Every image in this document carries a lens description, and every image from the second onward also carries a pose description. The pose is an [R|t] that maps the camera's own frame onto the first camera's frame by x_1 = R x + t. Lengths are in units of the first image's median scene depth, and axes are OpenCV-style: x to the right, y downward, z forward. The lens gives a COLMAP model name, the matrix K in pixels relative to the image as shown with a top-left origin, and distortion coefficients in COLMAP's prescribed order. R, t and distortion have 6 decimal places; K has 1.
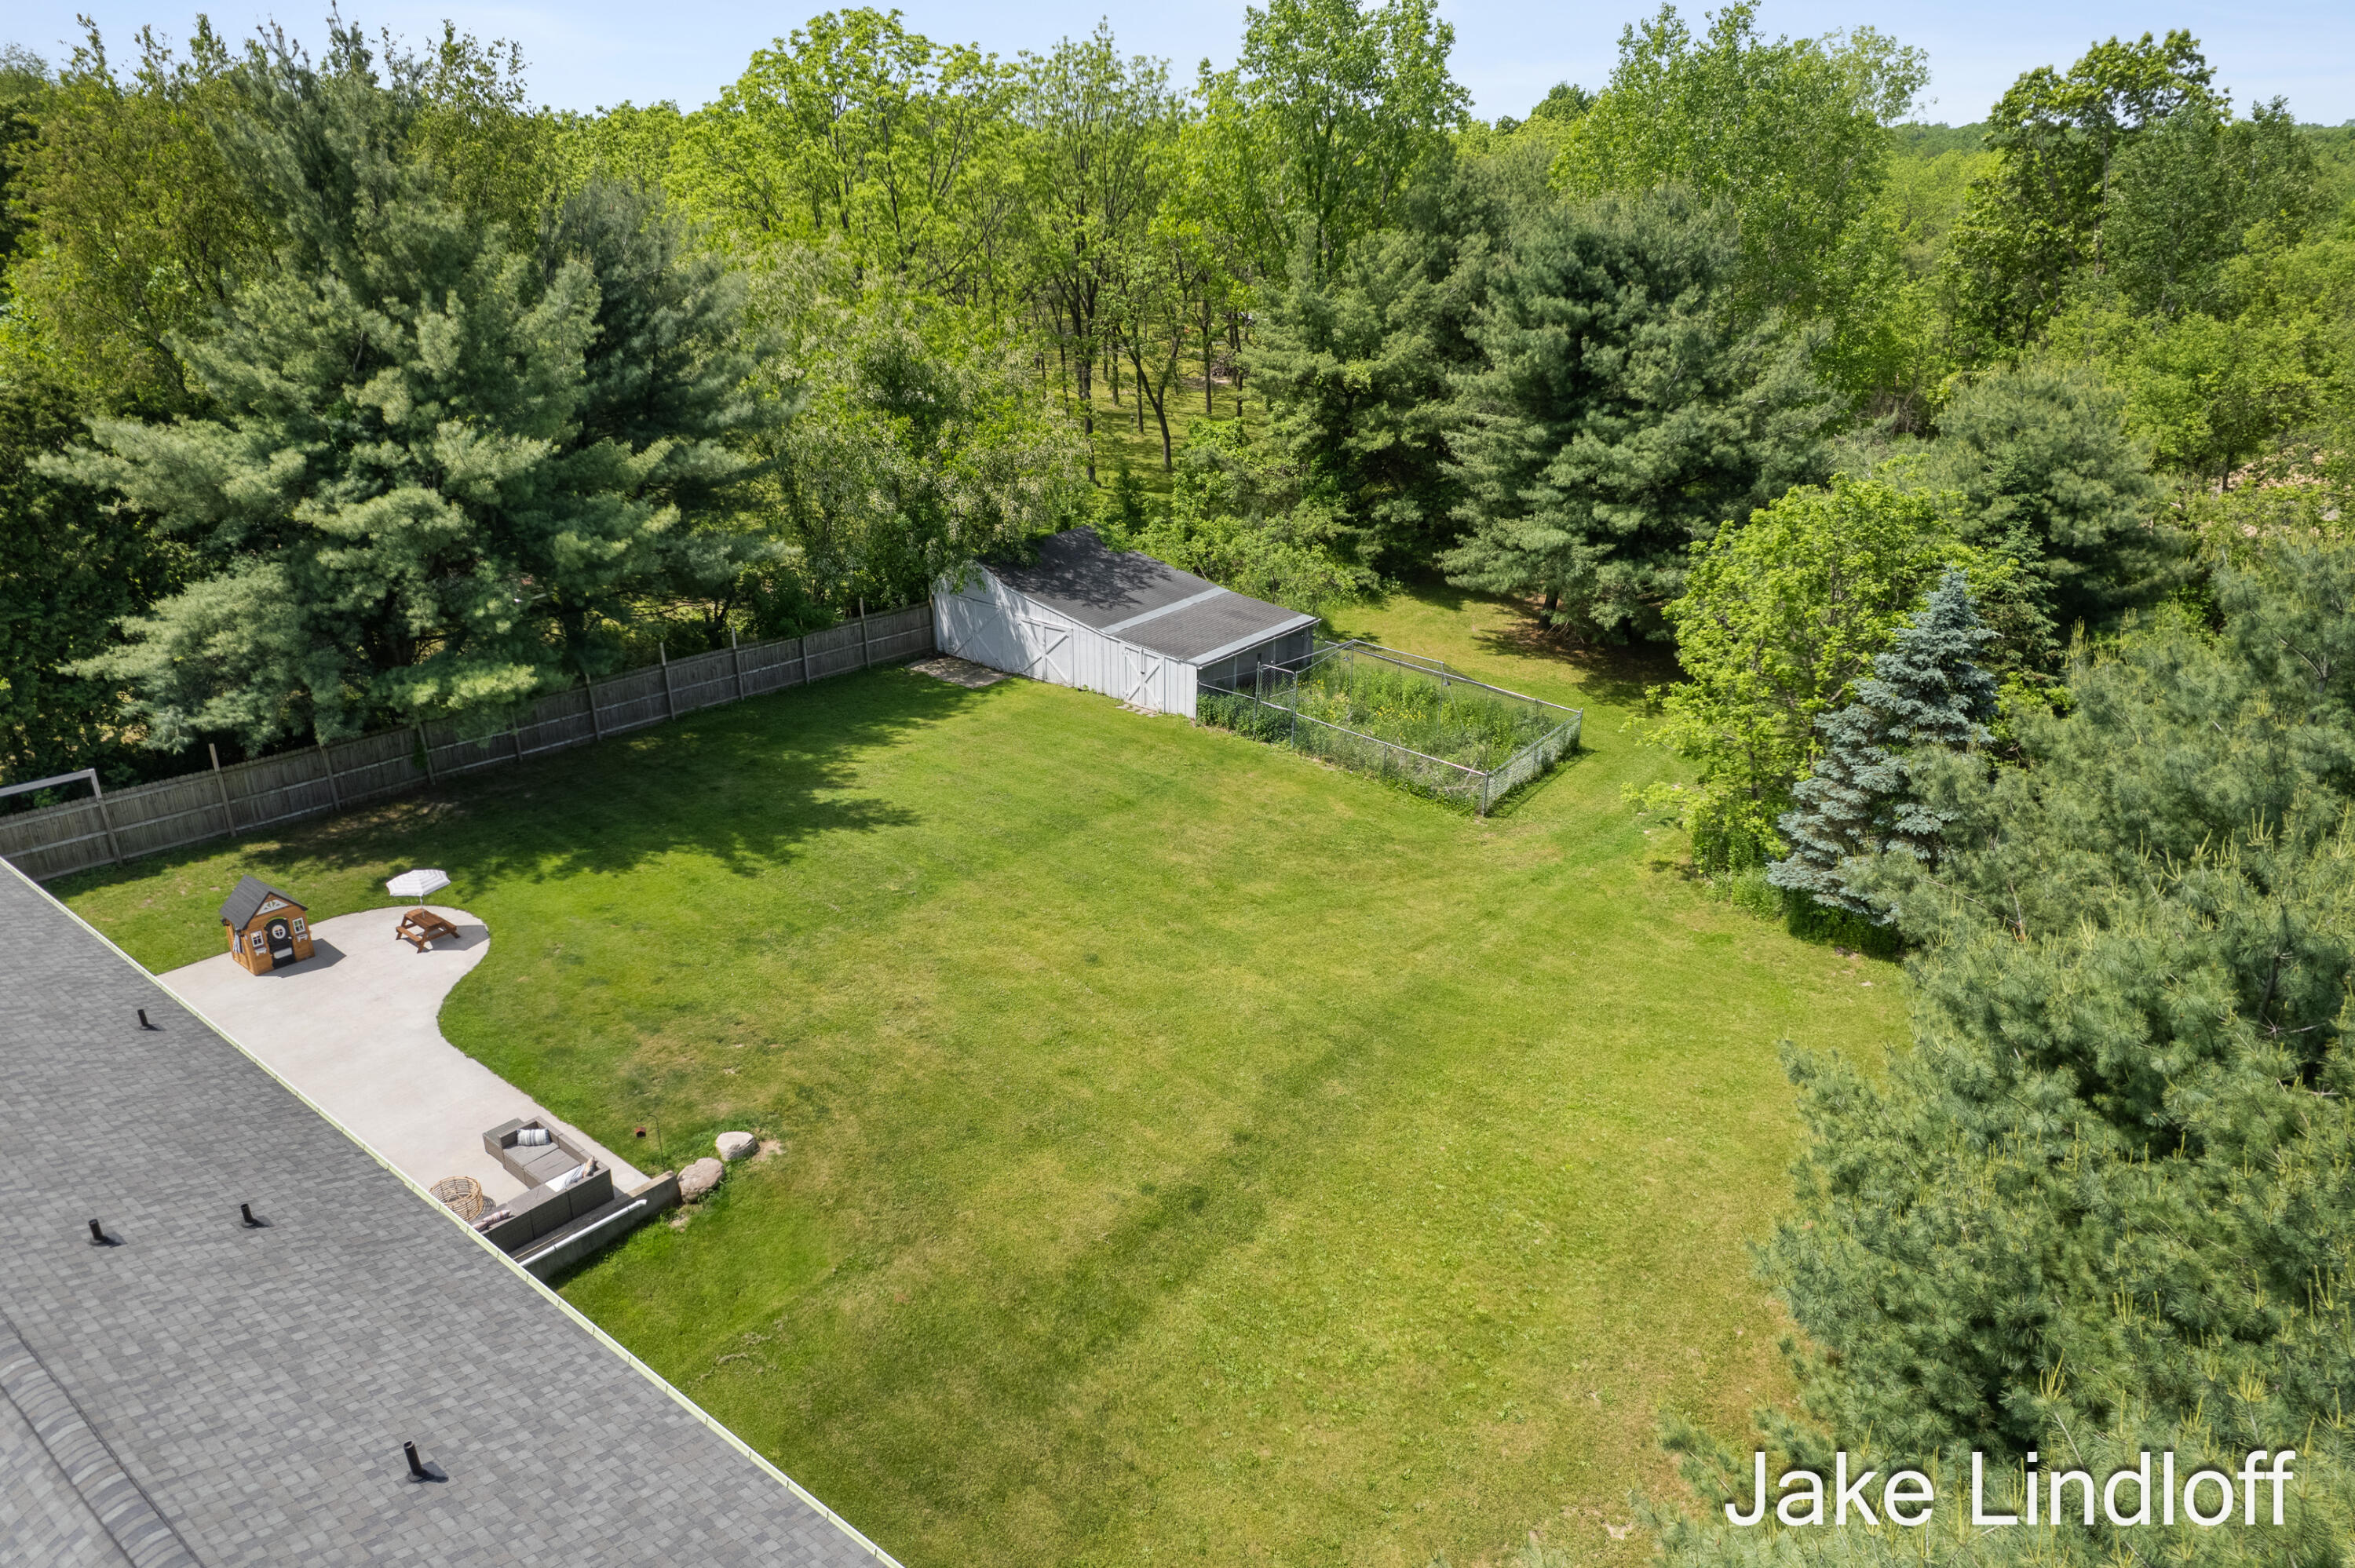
lens RADIAL K [[1486.9, 0, 1177.5], [0, 1486.9, 784.0], [0, 0, 1]] dist [-0.014827, 0.003029]
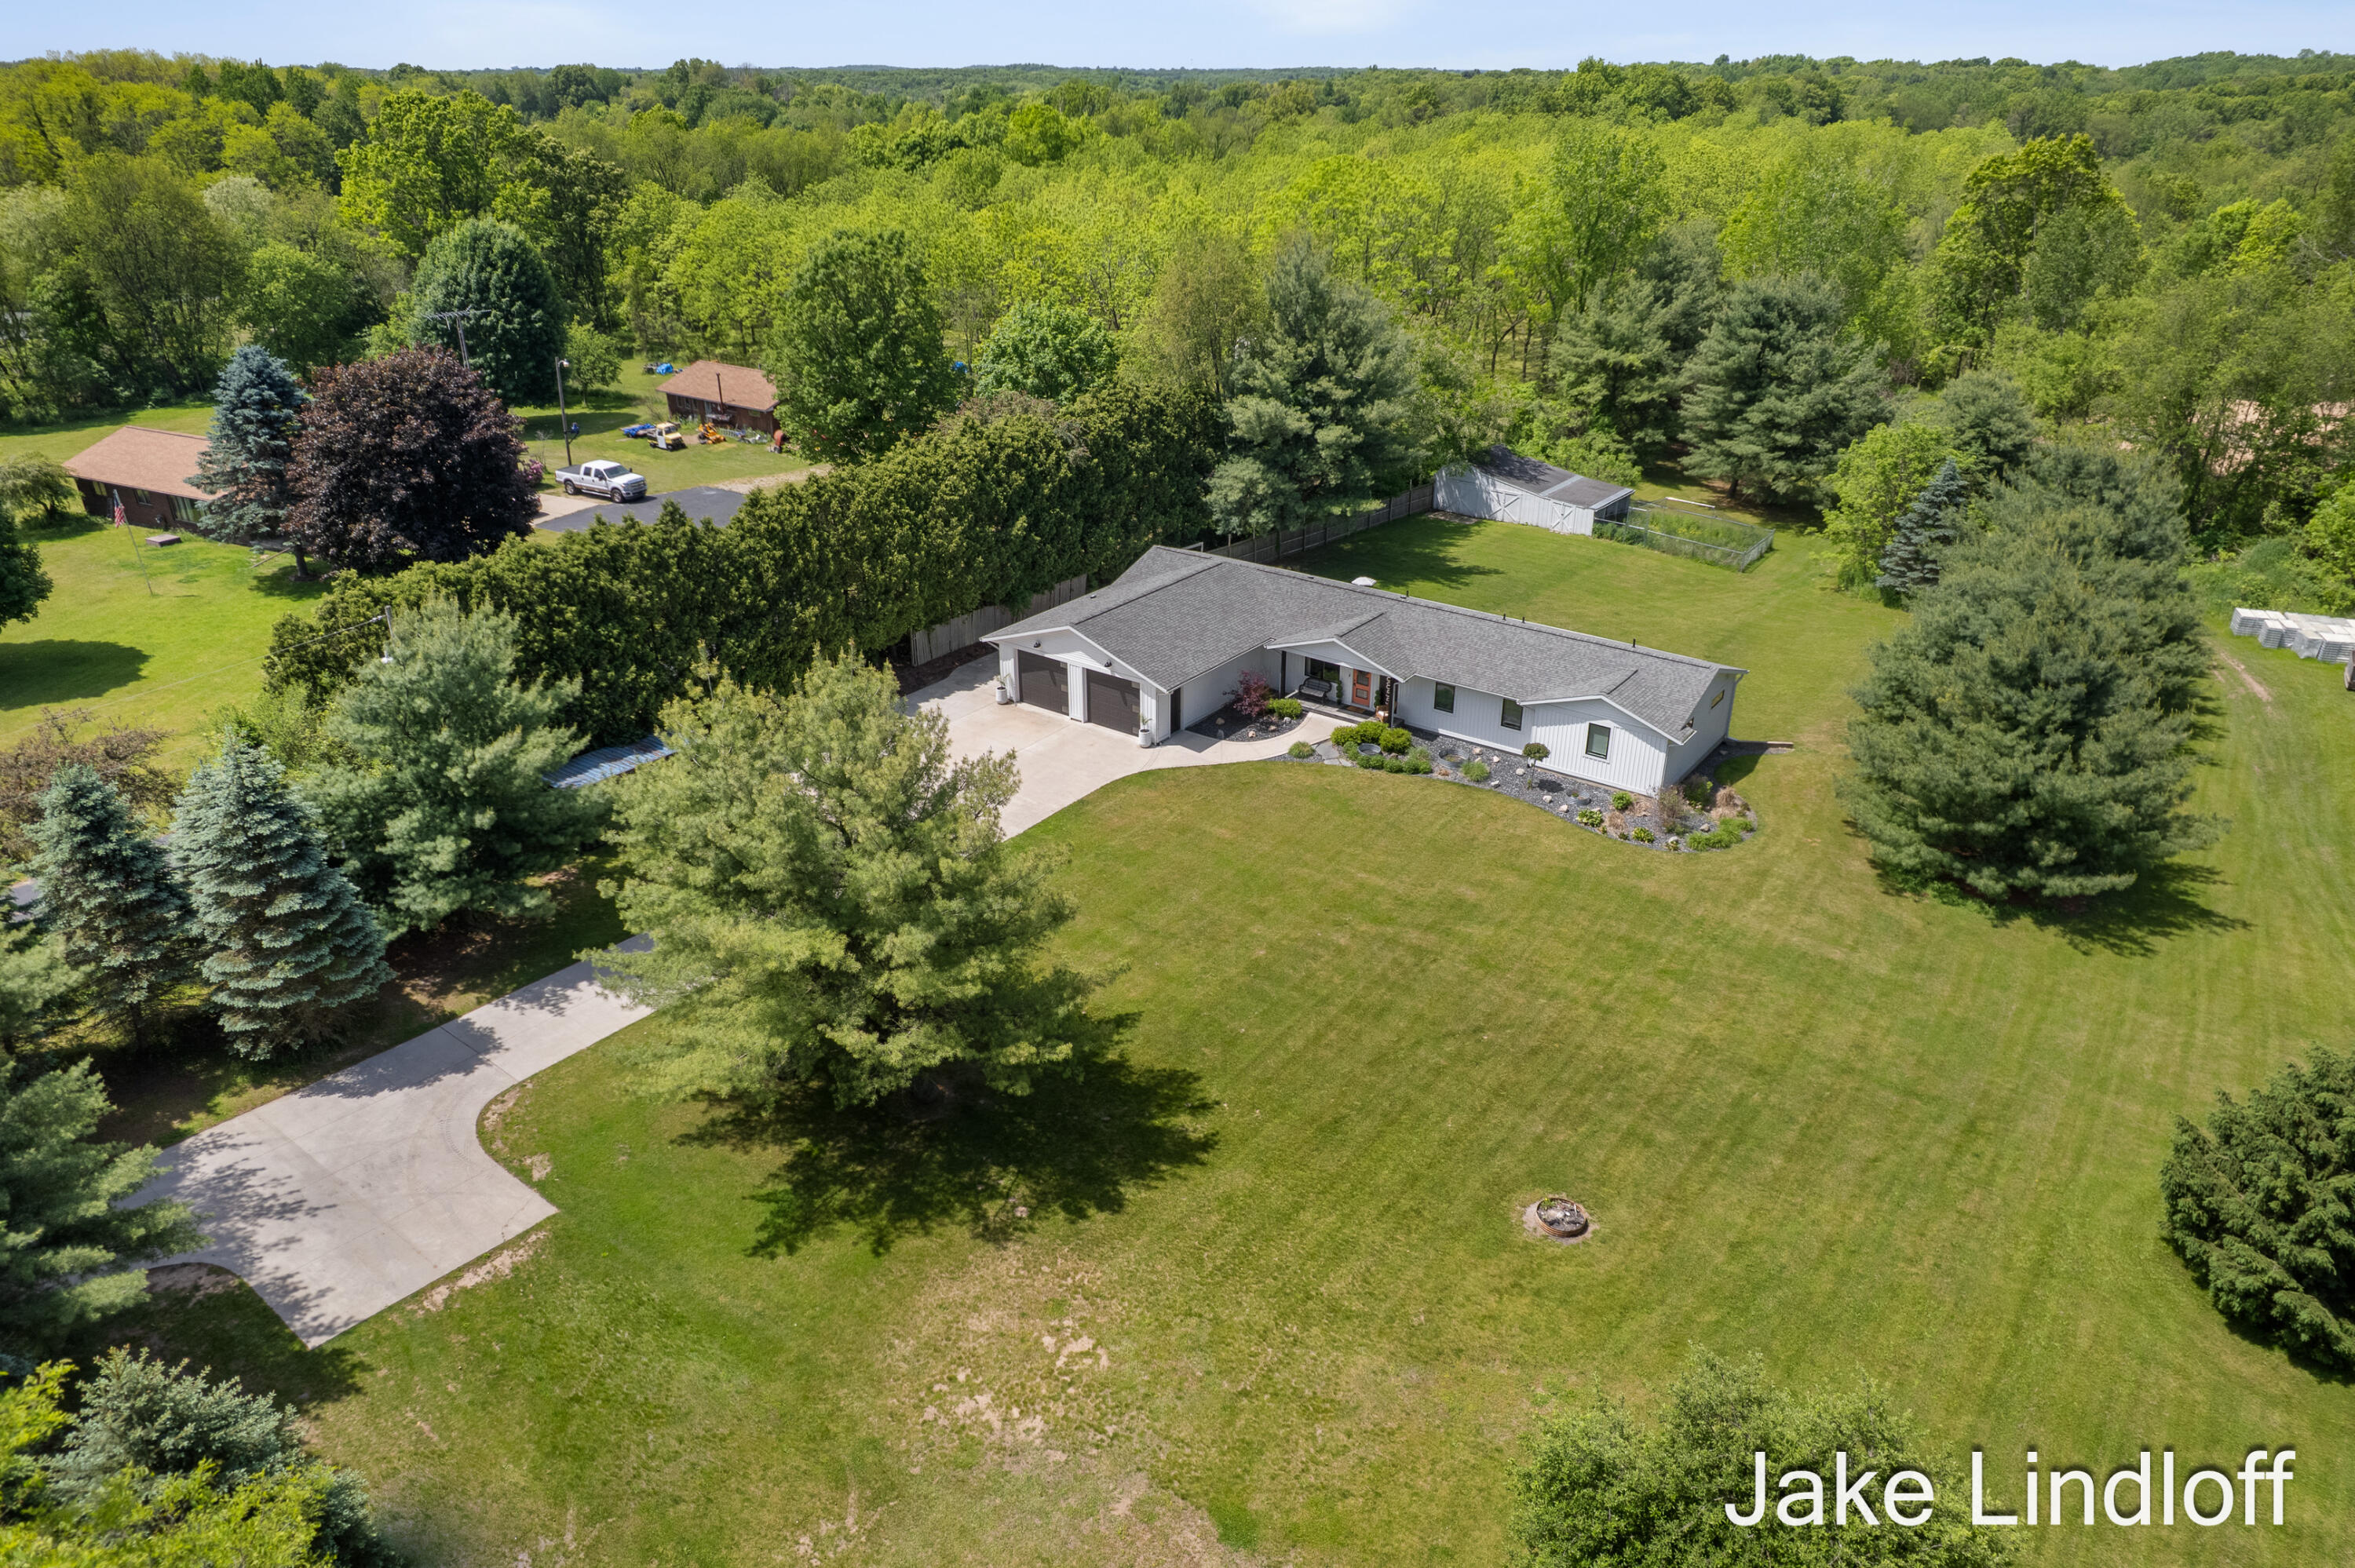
lens RADIAL K [[1498.9, 0, 1181.9], [0, 1498.9, 776.5], [0, 0, 1]] dist [-0.019546, 0.001847]
pose [[0.999627, -0.009264, 0.025679, -0.579479], [0.008170, 0.999069, 0.042359, 0.187873], [-0.026047, -0.042134, 0.998772, -1.032897]]
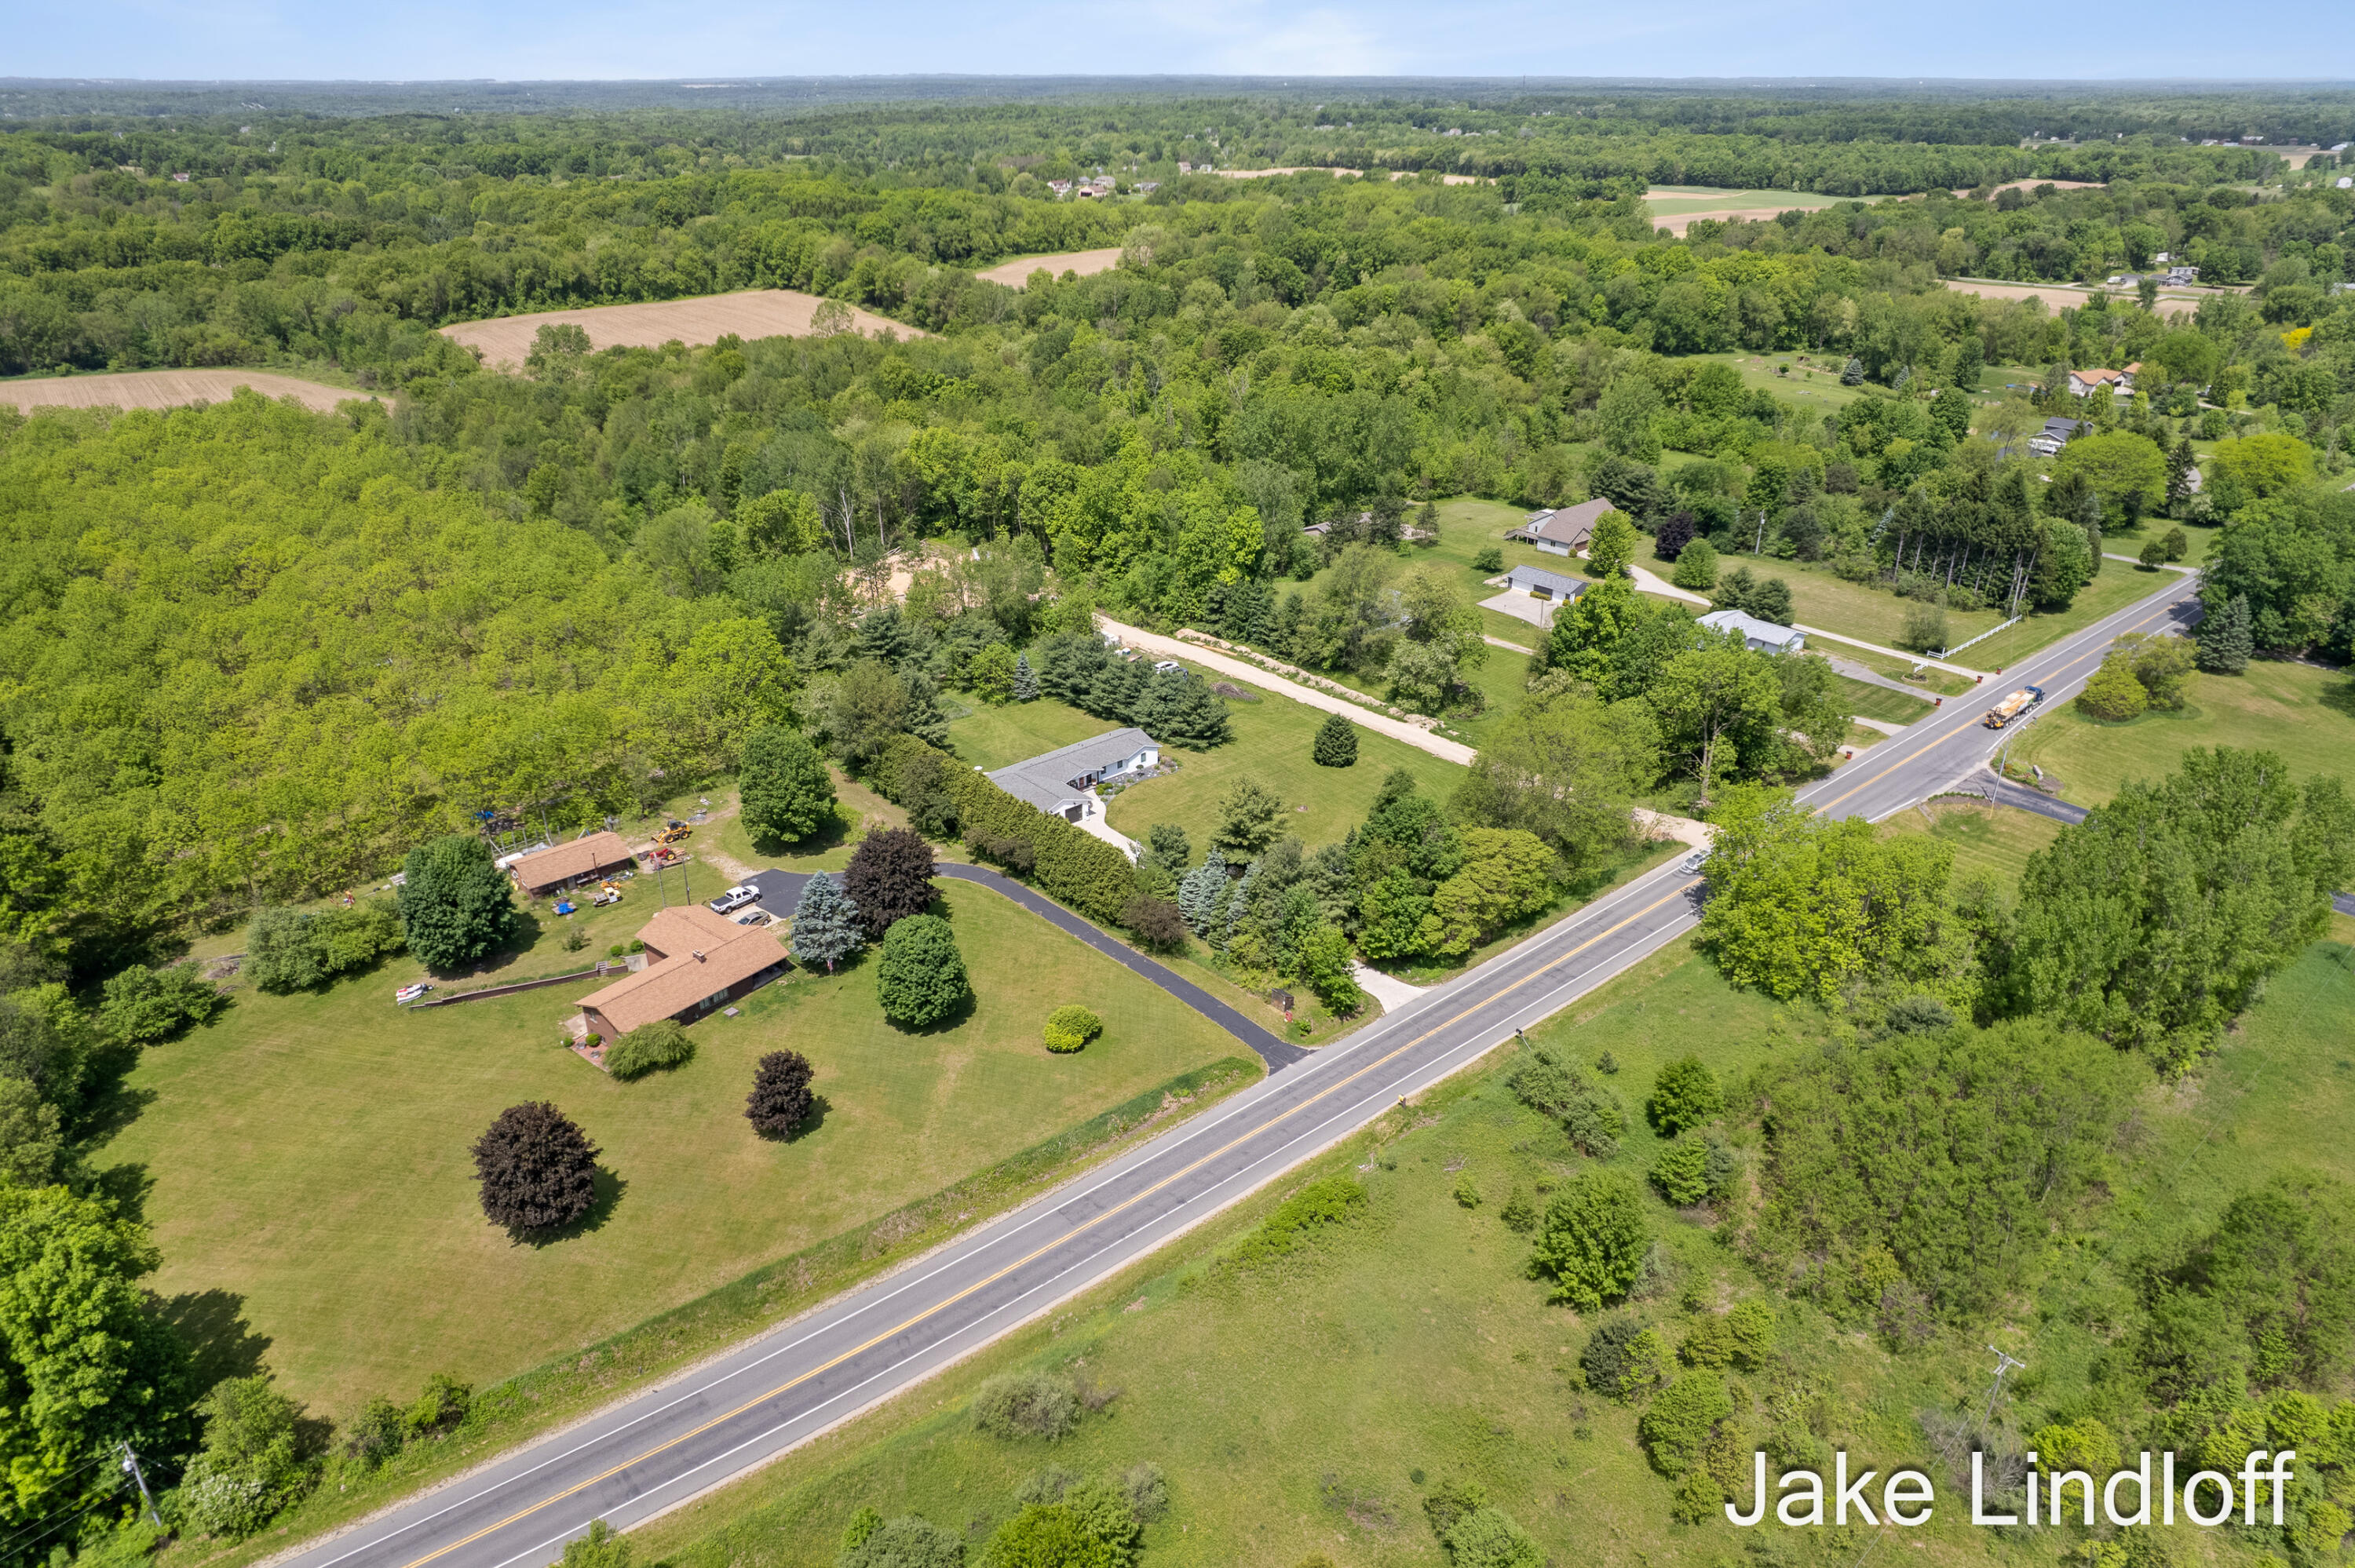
lens RADIAL K [[1515.7, 0, 1163.9], [0, 1515.7, 784.4], [0, 0, 1]] dist [-0.081245, 0.082209]
pose [[0.200553, -0.422288, 0.883997, -4.287017], [0.385132, 0.863665, 0.325201, -1.184316], [-0.900806, 0.275236, 0.335847, -1.395180]]
